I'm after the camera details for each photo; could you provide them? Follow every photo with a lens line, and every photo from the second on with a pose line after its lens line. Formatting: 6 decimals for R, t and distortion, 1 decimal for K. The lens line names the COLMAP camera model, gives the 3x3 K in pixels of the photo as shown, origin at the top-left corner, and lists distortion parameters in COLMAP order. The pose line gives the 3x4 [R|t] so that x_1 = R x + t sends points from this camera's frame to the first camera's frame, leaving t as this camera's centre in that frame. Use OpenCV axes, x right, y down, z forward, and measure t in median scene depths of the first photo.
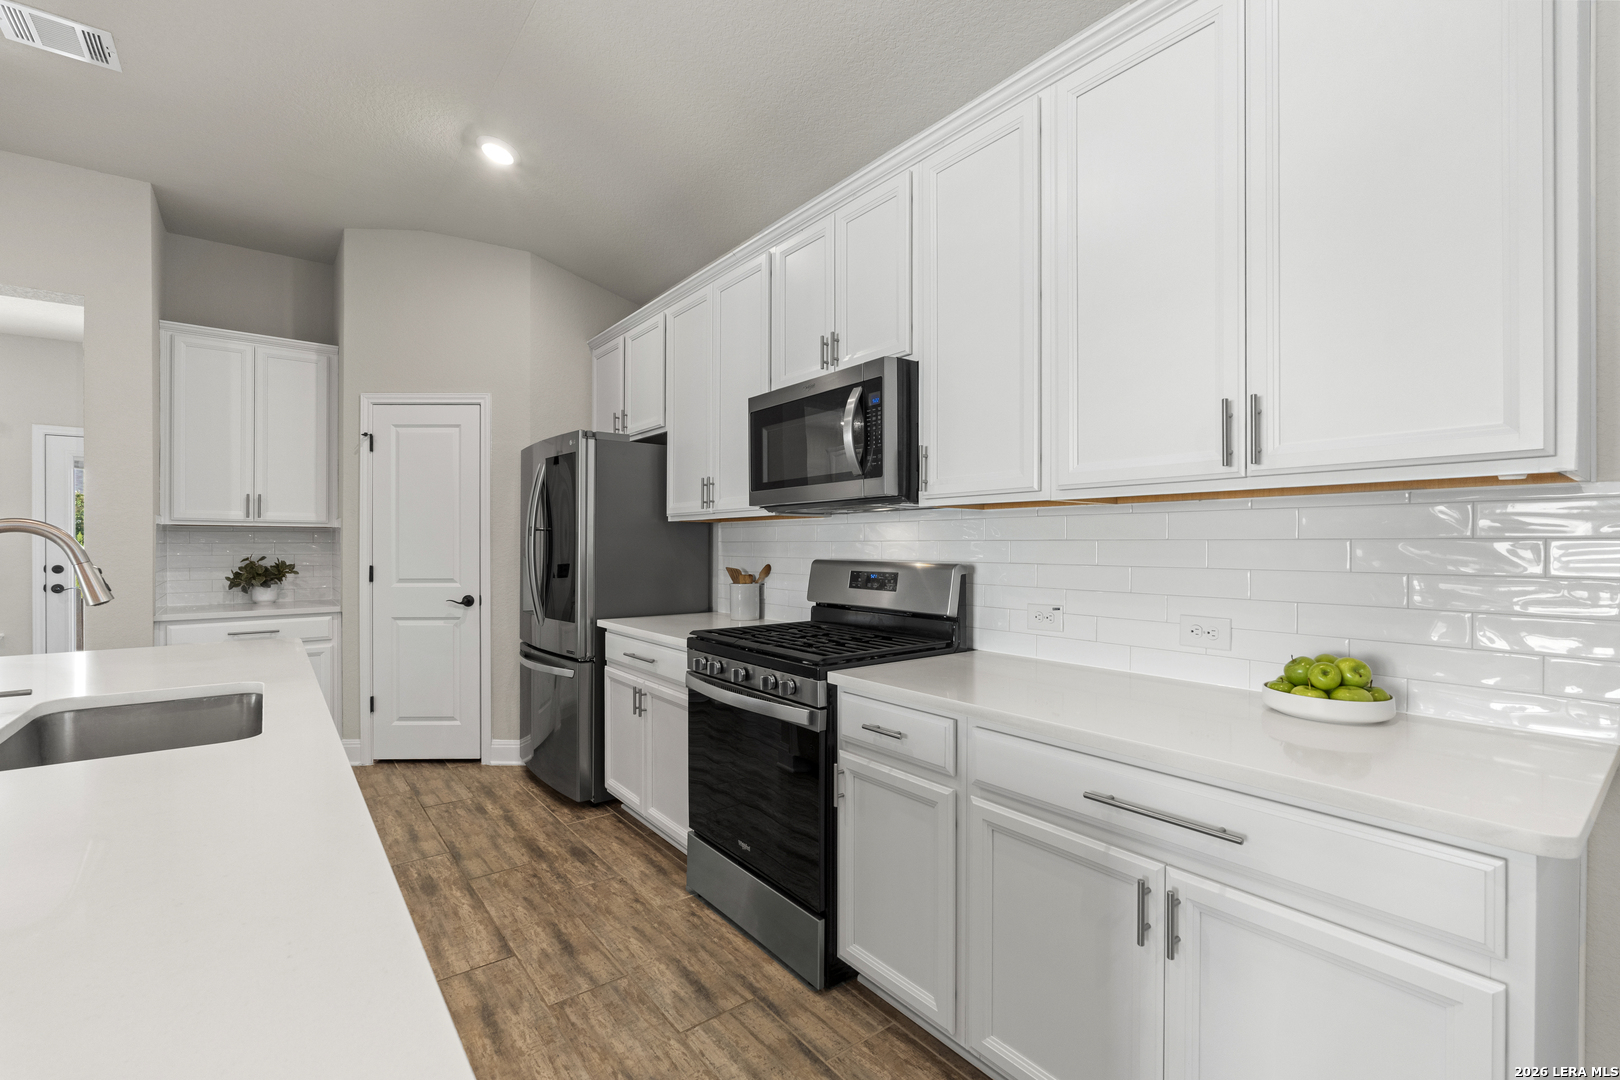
lens RADIAL K [[711.6, 0, 812.3], [0, 711.6, 540.4], [0, 0, 1]] dist [-0.001999, 0.000038]
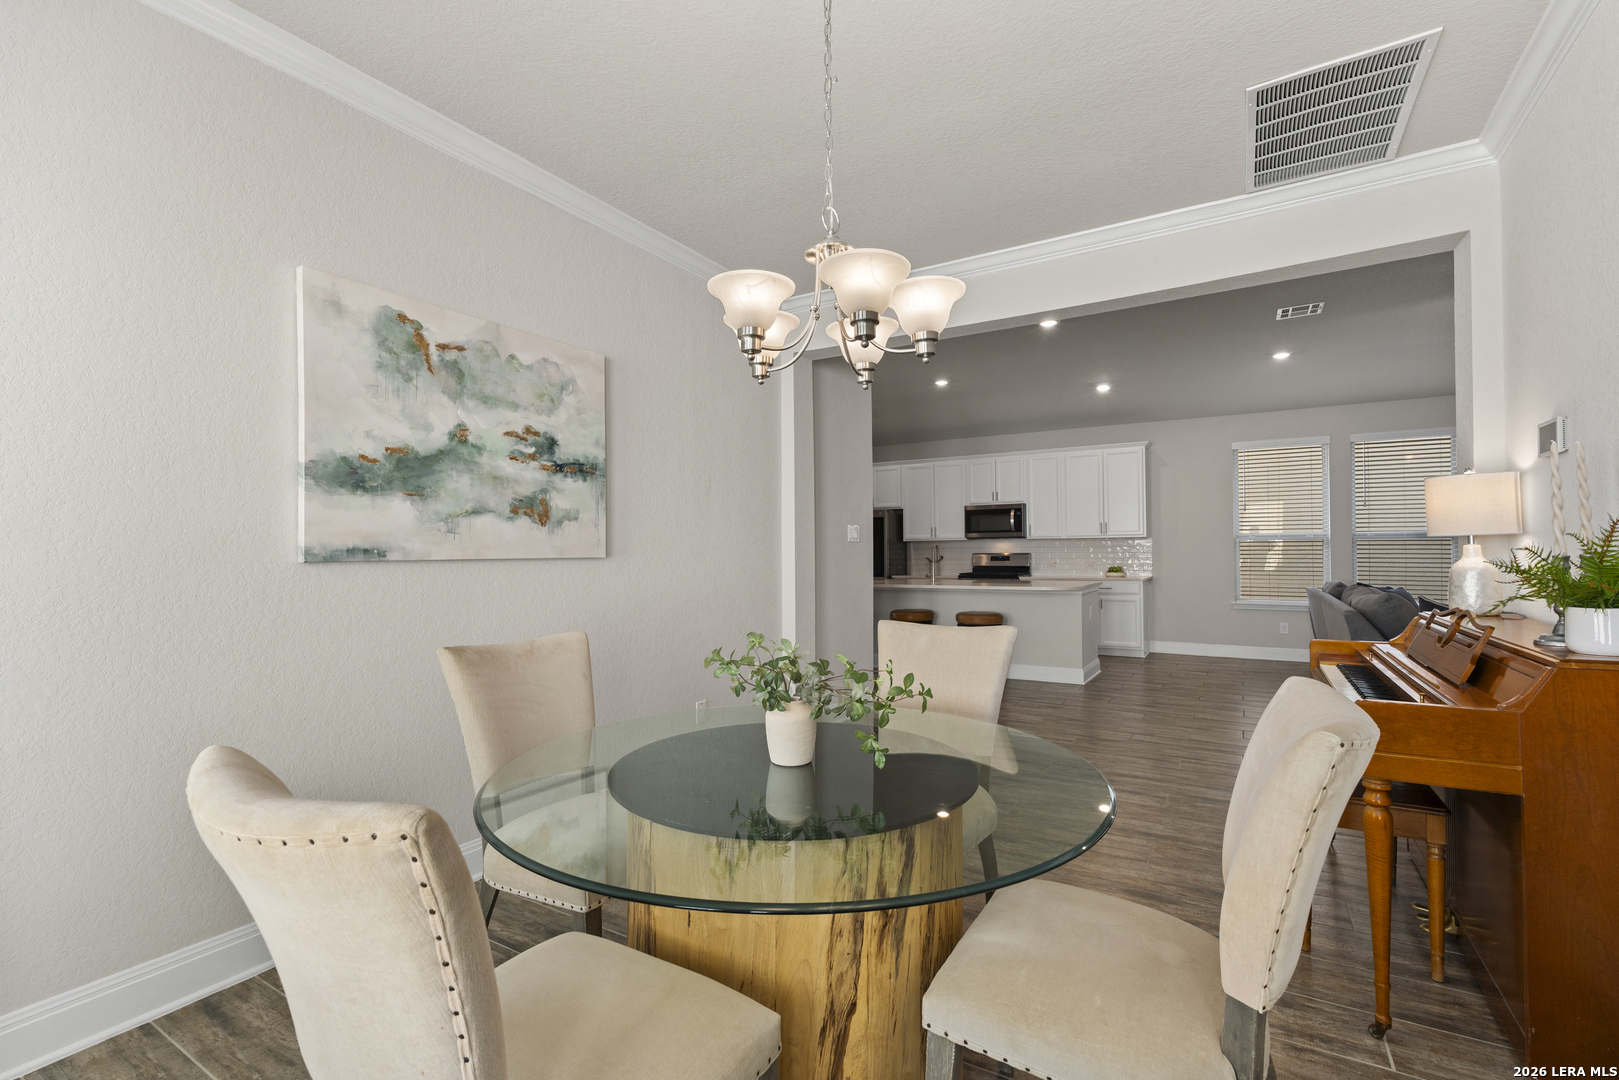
lens RADIAL K [[711.2, 0, 811.8], [0, 711.2, 540.4], [0, 0, 1]] dist [-0.001999, 0.000038]
pose [[0.935475, -0.004134, 0.353368, -2.005251], [0.007989, 0.999923, -0.009452, -0.006650], [-0.353302, 0.011665, 0.935437, -1.960158]]
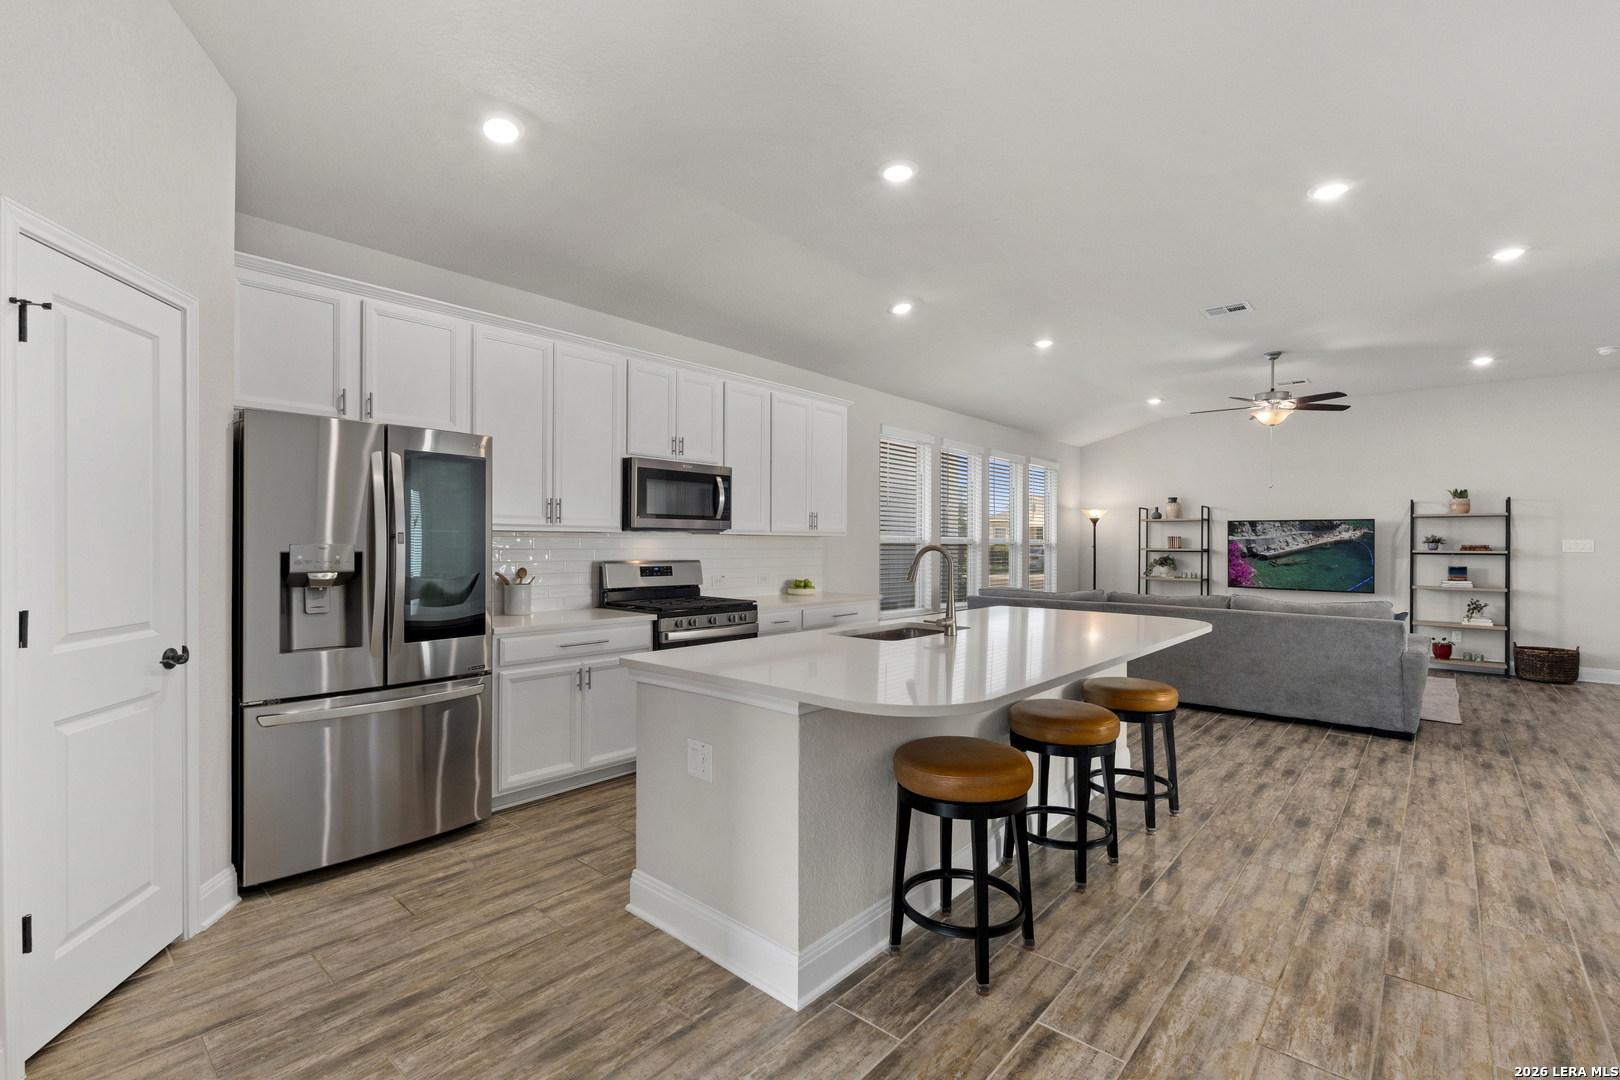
lens RADIAL K [[714.5, 0, 812.0], [0, 714.5, 552.7], [0, 0, 1]] dist [0.000934, -0.000127]
pose [[-0.189695, -0.010541, 0.981786, -1.686913], [-0.007879, 0.999927, 0.009213, -0.009591], [-0.981811, -0.005988, -0.189764, 0.926283]]
